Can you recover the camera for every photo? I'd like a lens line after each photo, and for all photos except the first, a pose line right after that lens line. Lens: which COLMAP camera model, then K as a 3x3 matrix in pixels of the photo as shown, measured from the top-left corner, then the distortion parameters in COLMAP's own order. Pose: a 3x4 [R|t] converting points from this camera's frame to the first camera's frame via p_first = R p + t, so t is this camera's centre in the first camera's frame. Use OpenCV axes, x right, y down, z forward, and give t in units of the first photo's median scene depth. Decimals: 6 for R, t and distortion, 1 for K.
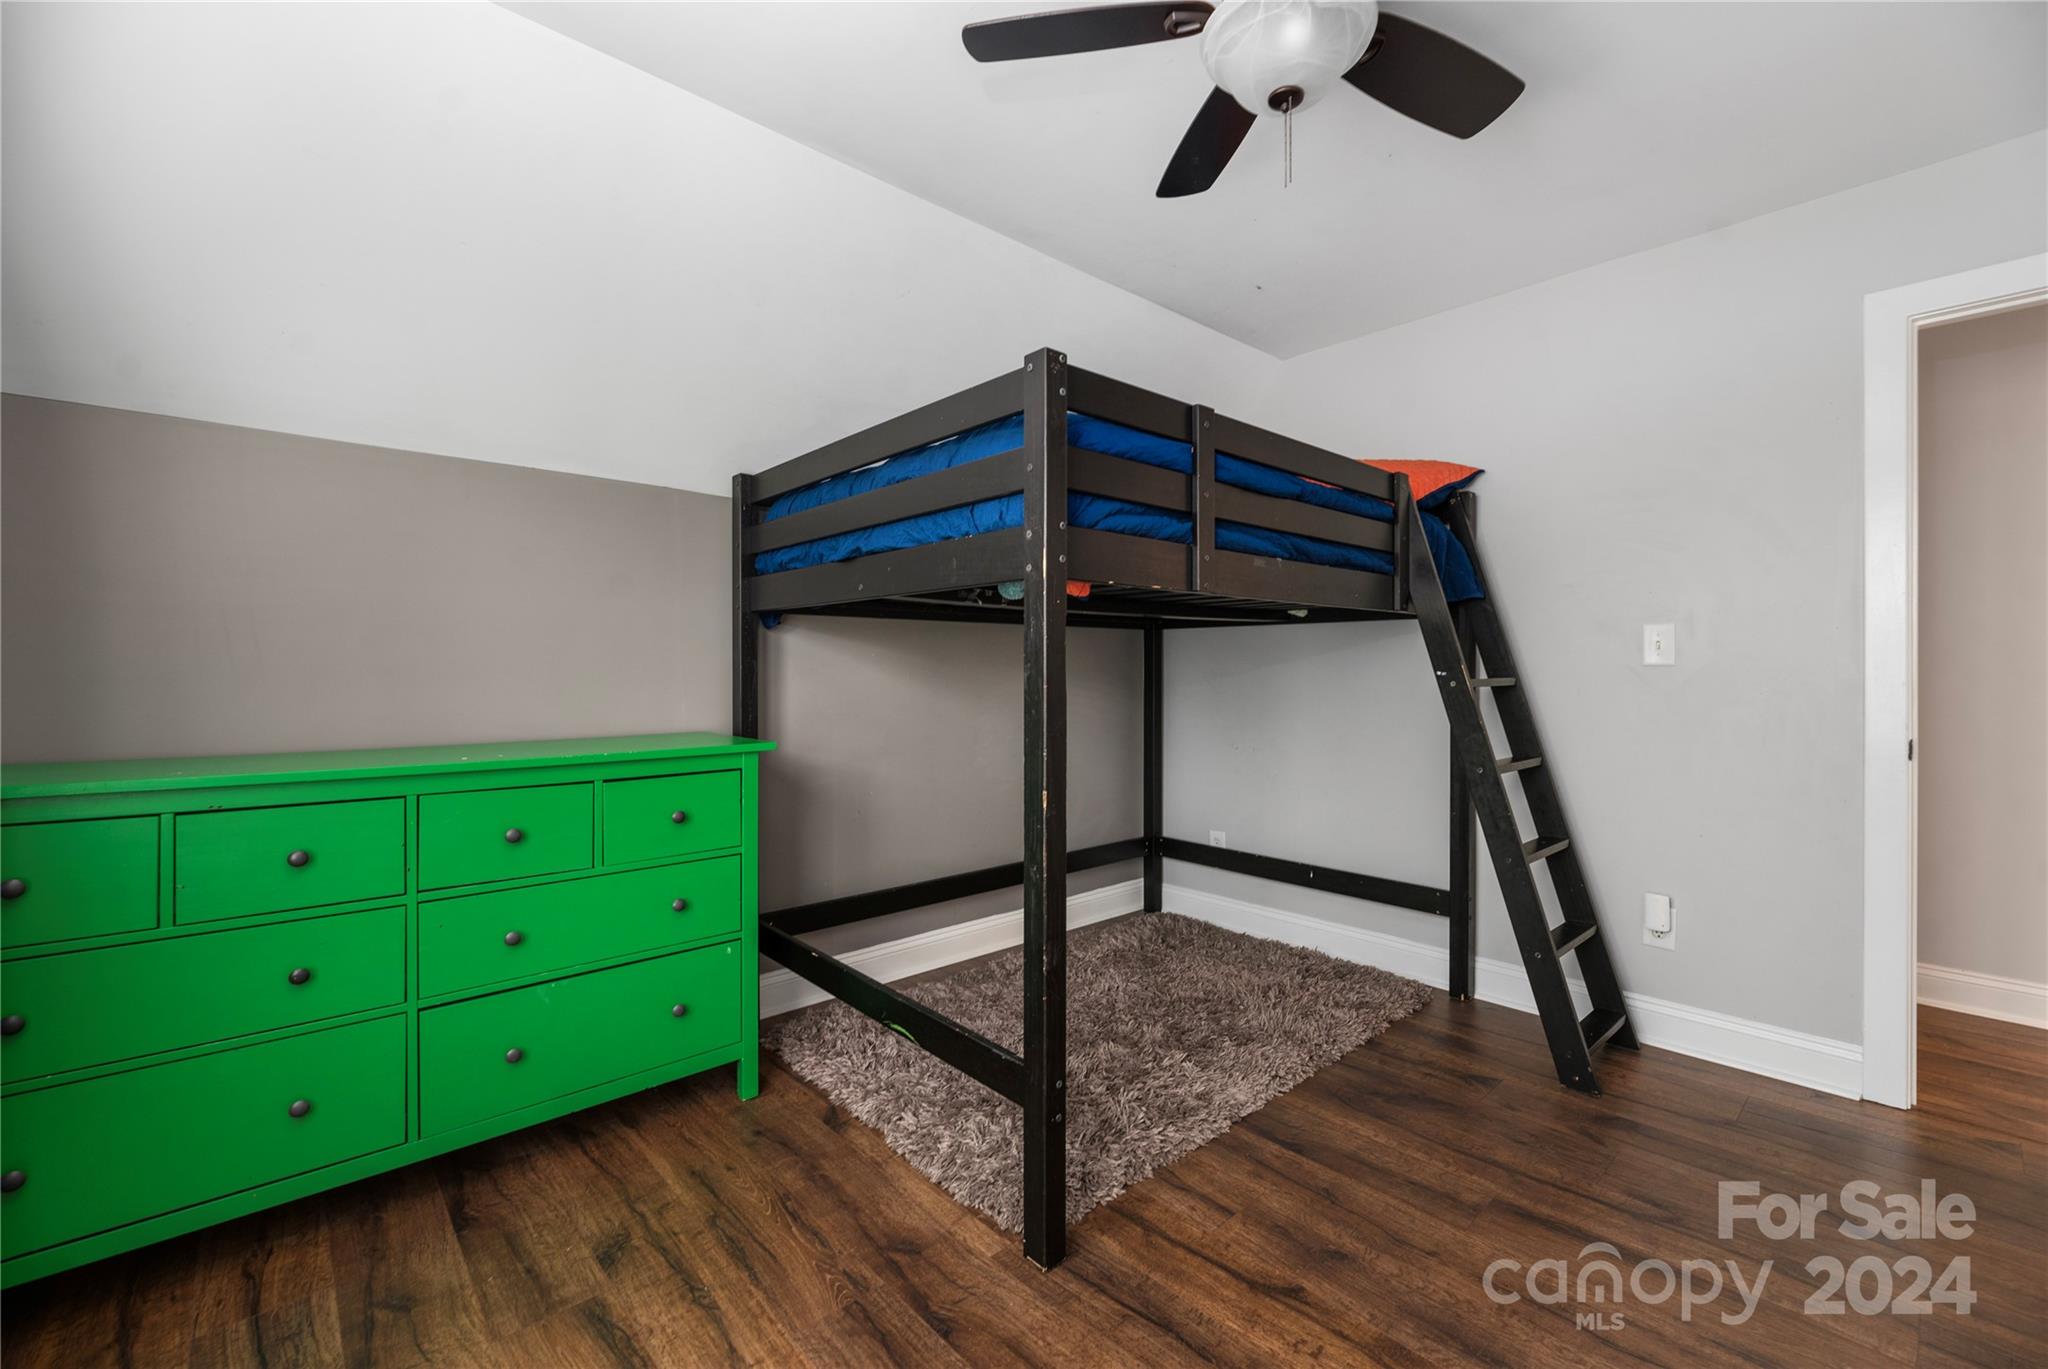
lens RADIAL K [[847.3, 0, 1031.3], [0, 847.3, 671.0], [0, 0, 1]] dist [-0.000179, -0.000084]
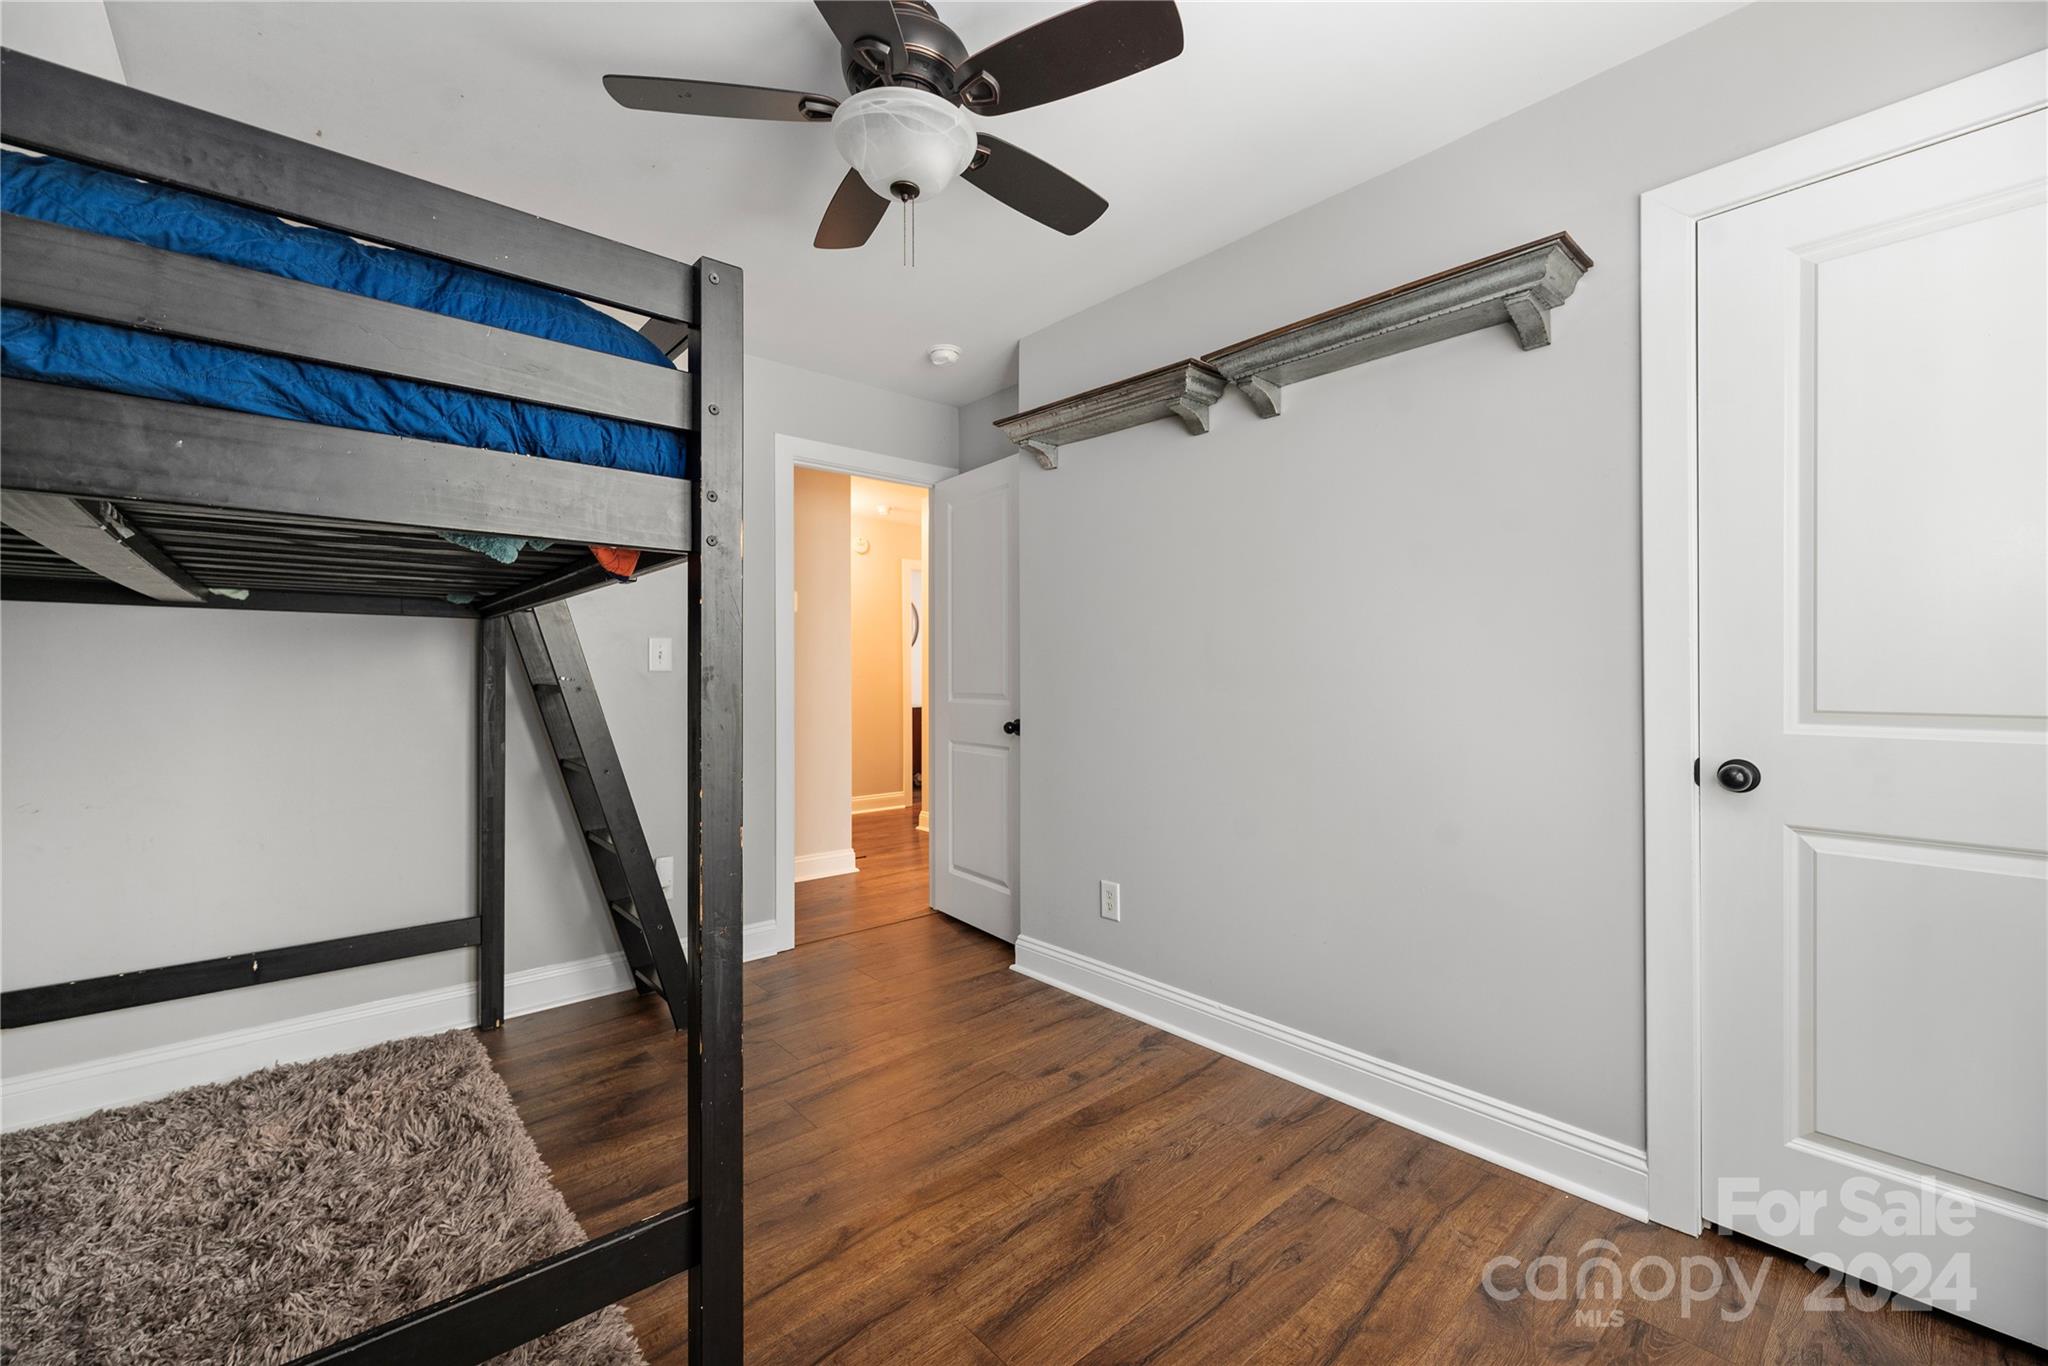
lens RADIAL K [[847.3, 0, 1029.6], [0, 847.3, 674.4], [0, 0, 1]] dist [-0.000179, -0.000084]
pose [[0.004385, 0.002648, 0.999987, -0.560753], [0.003495, 0.999990, -0.002663, 0.002470], [-0.999984, 0.003506, 0.004376, 0.526087]]
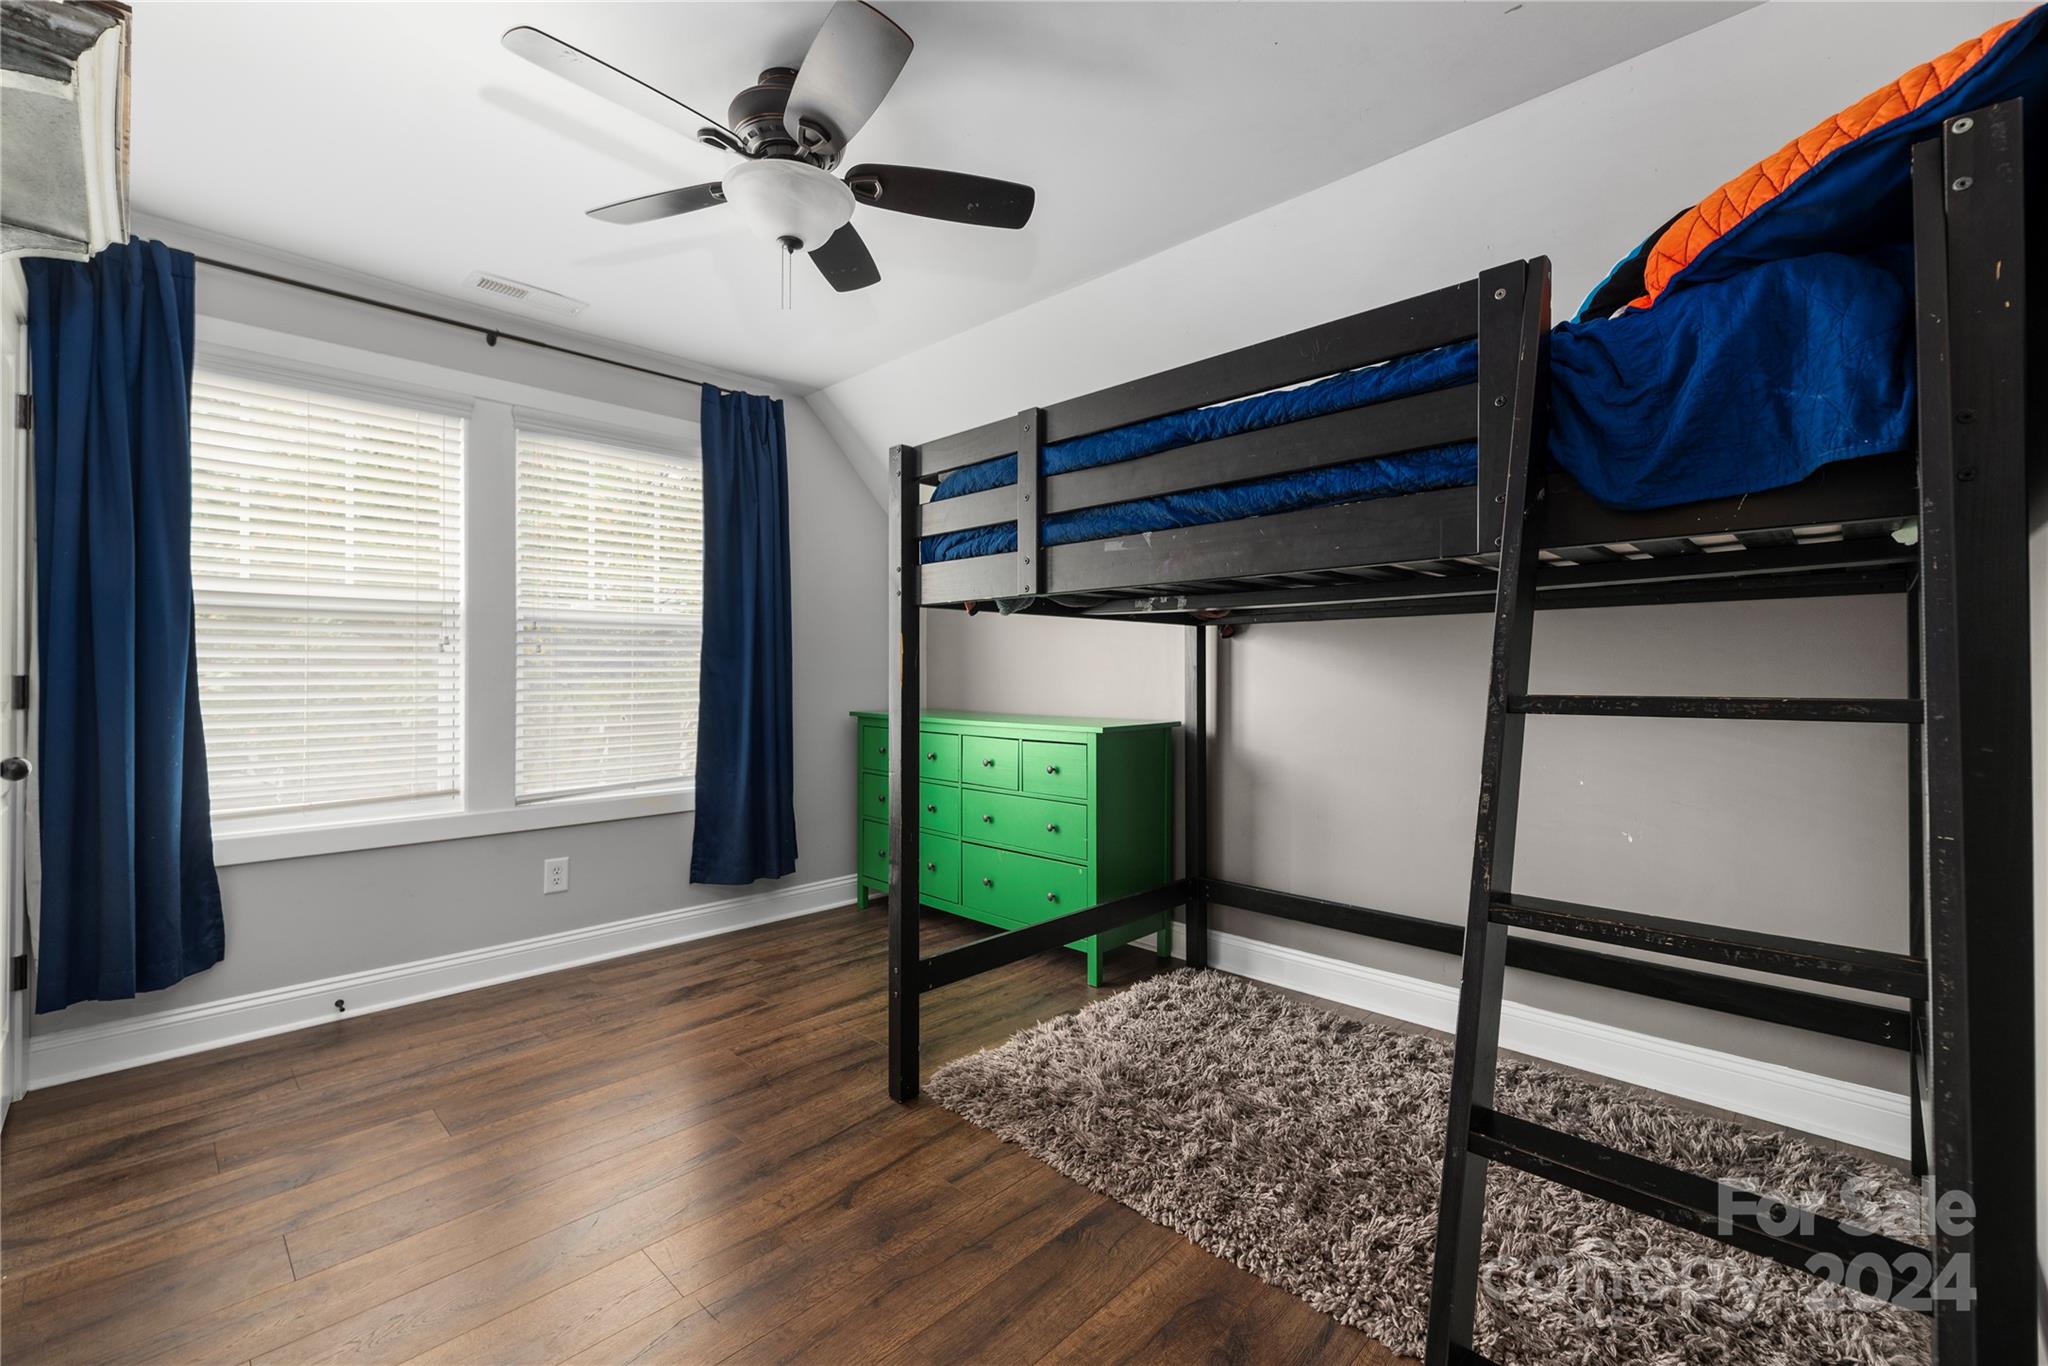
lens RADIAL K [[847.3, 0, 1027.7], [0, 847.3, 678.5], [0, 0, 1]] dist [-0.000179, -0.000084]
pose [[0.071121, 0.008047, -0.997435, 1.040080], [-0.008469, 0.999936, 0.007463, 0.000934], [0.997432, 0.007917, 0.071185, 0.813682]]
